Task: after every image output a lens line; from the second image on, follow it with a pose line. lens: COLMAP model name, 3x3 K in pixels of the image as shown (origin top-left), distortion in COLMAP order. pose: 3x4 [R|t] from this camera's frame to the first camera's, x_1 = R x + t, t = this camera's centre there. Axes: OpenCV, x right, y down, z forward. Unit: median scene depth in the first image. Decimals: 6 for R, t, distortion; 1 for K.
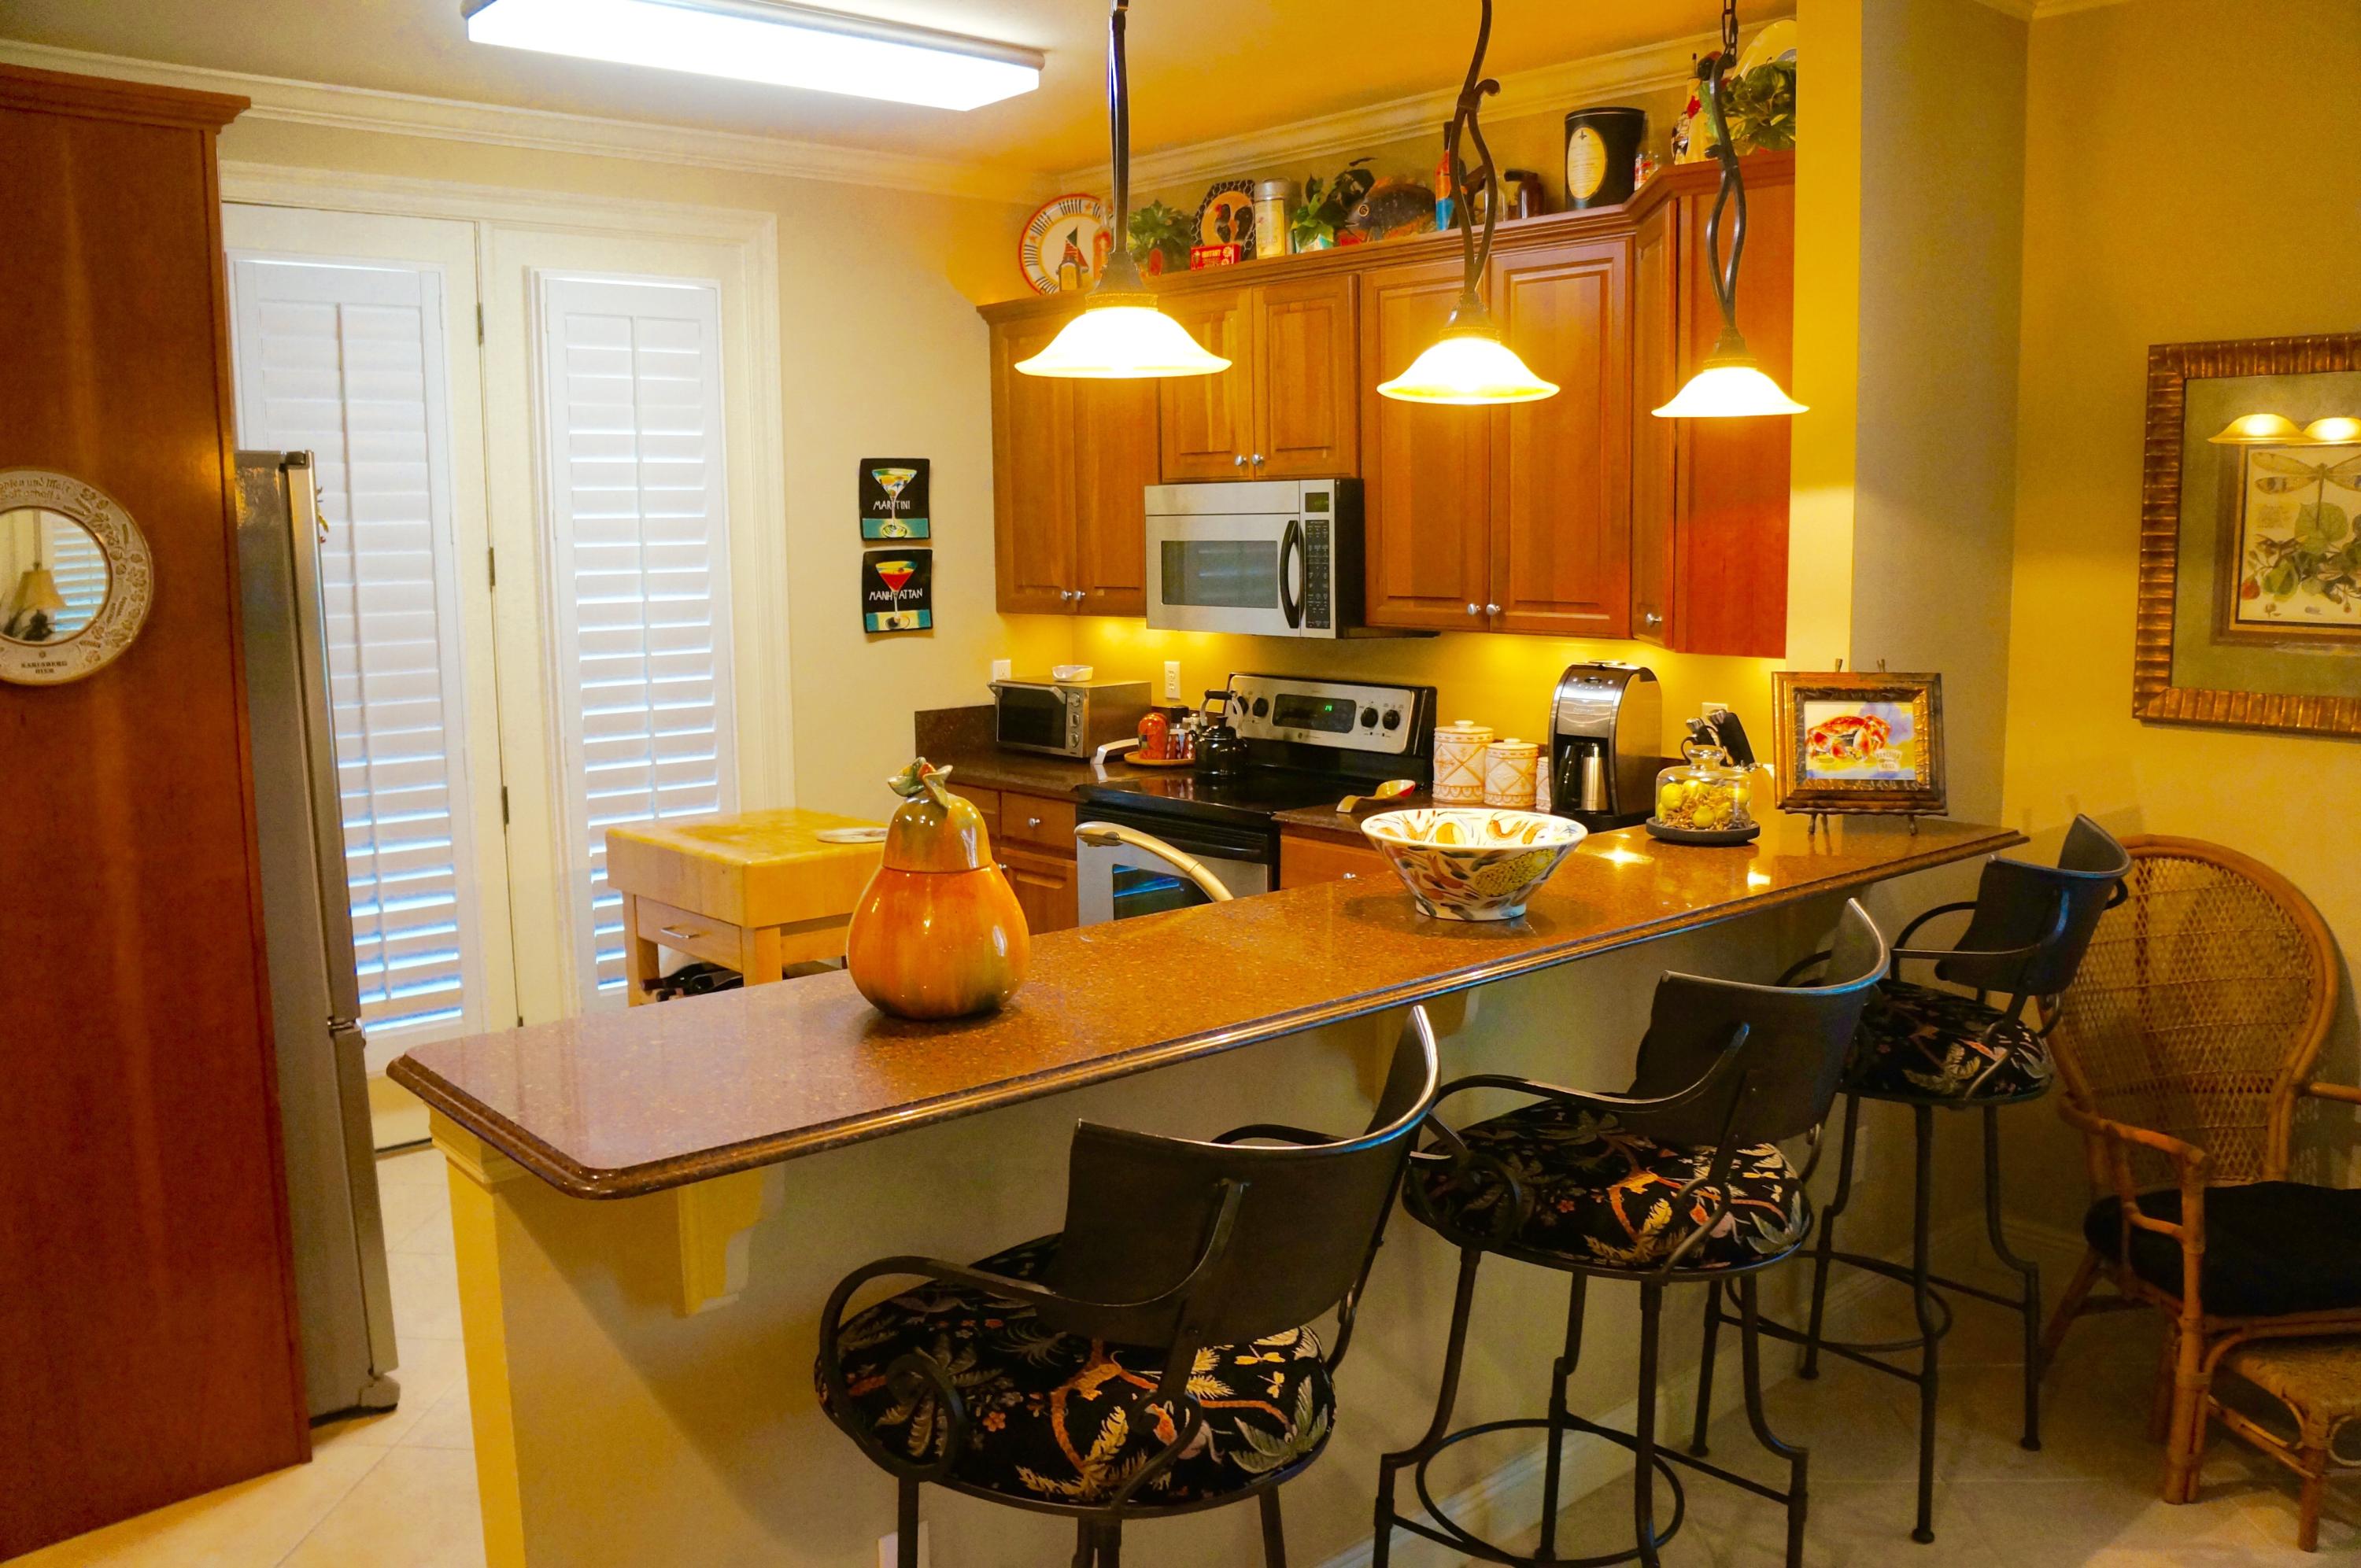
lens RADIAL K [[1898.4, 0, 1180.5], [0, 1898.4, 784.0], [0, 0, 1]] dist [-0.189496, 0.174140]
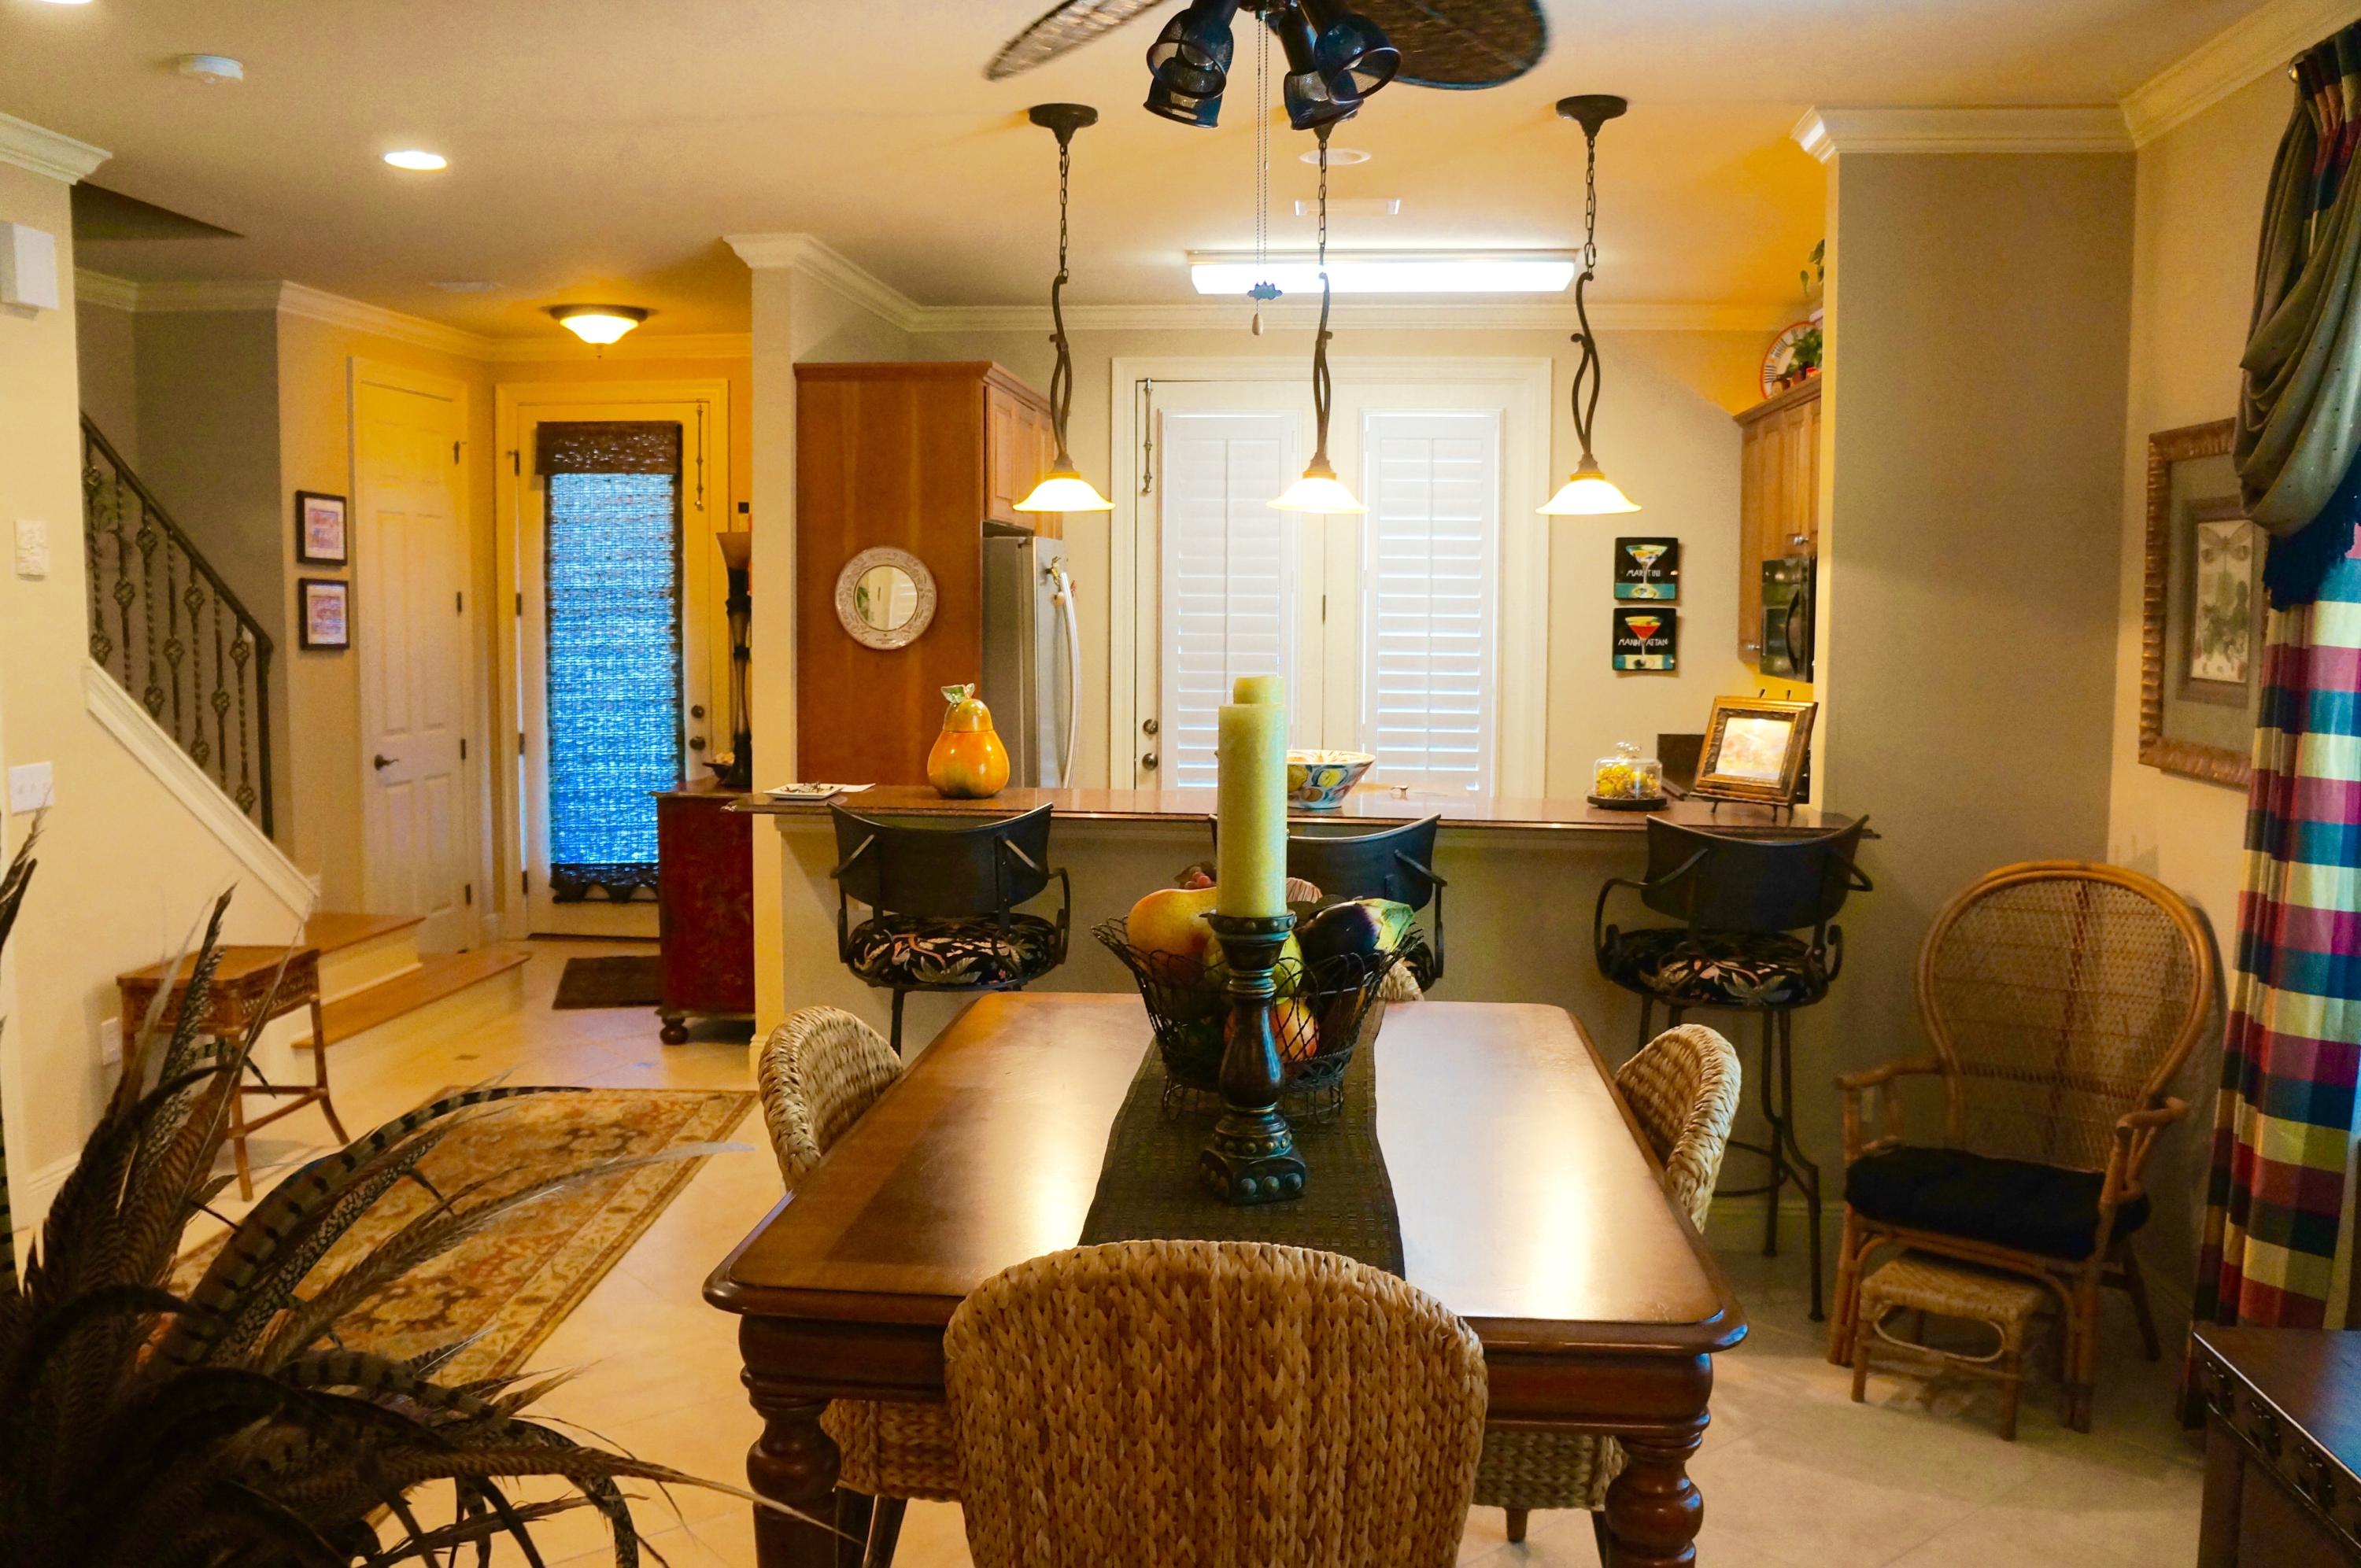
lens RADIAL K [[1966.8, 0, 1180.5], [0, 1966.8, 784.0], [0, 0, 1]] dist [-0.124711, 0.002687]
pose [[0.679105, 0.083613, -0.729264, 0.627119], [-0.112226, 0.993638, 0.009417, 0.020037], [0.725412, 0.075447, 0.684168, -0.144429]]
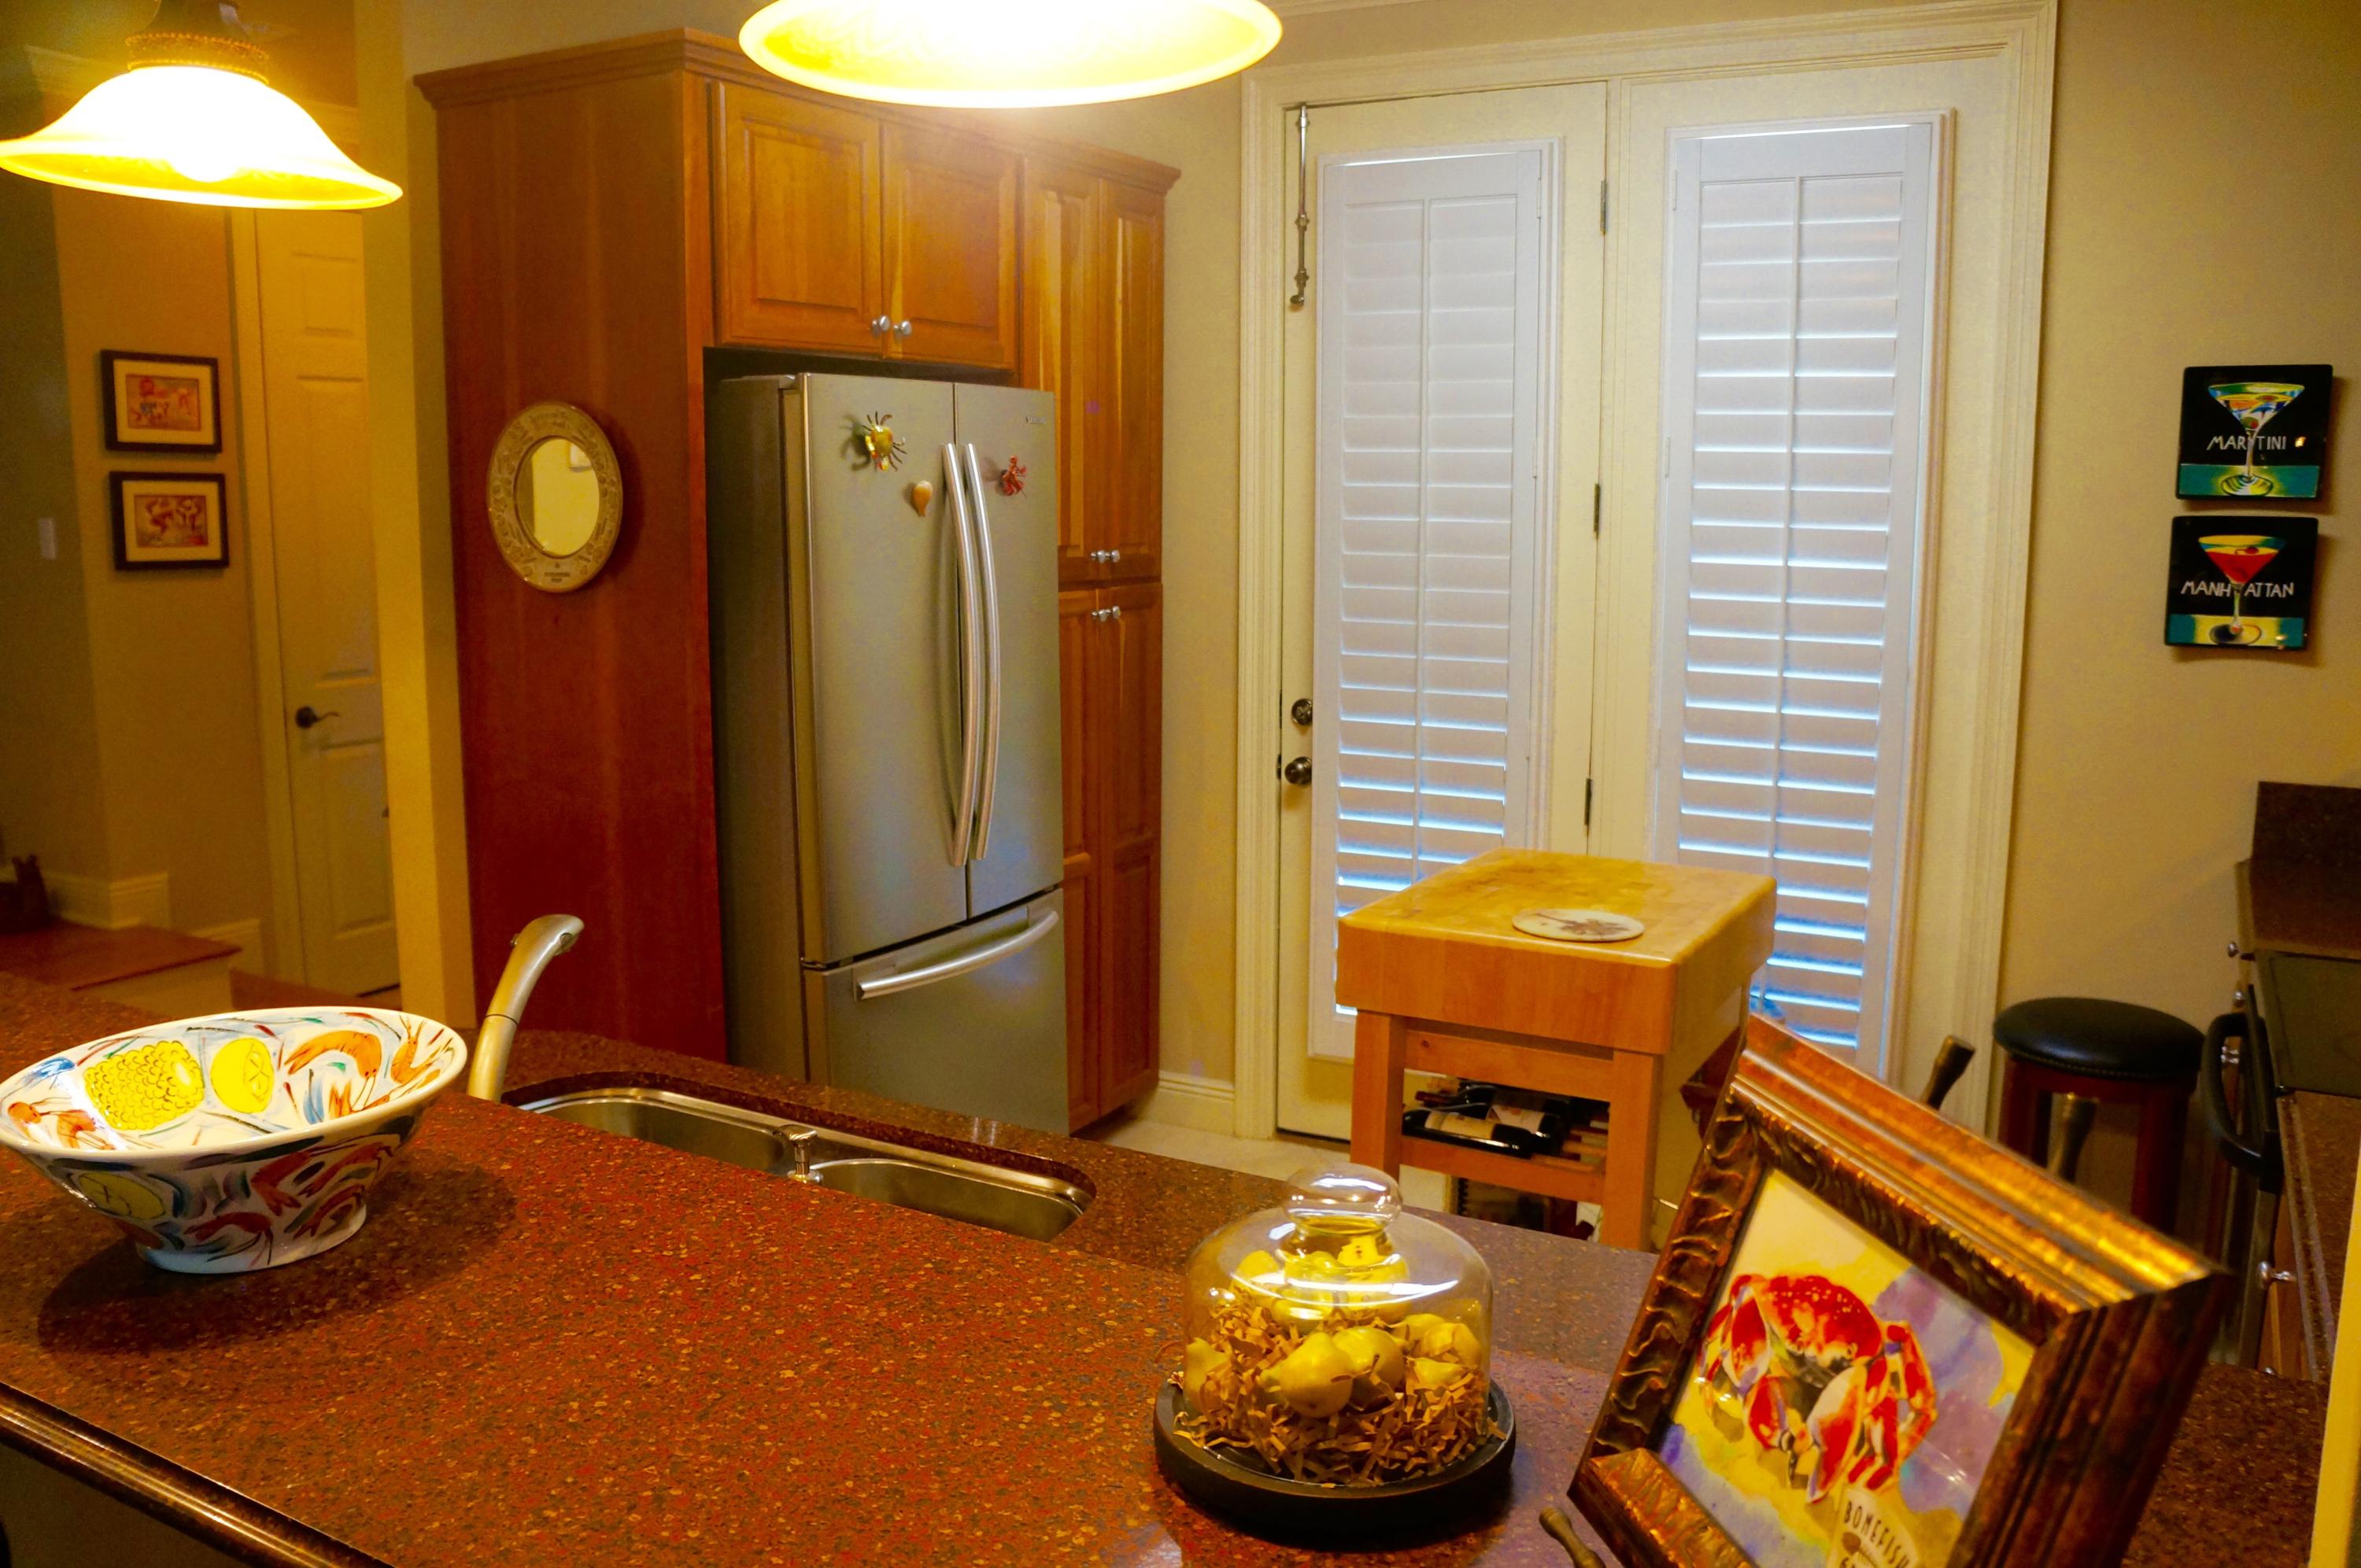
lens RADIAL K [[1898.4, 0, 1180.5], [0, 1898.4, 784.0], [0, 0, 1]] dist [-0.189496, 0.174140]
pose [[0.321099, 0.160137, -0.933409, 0.305485], [-0.133175, 0.983442, 0.122908, -0.065087], [0.937635, 0.084841, 0.337108, 0.485606]]
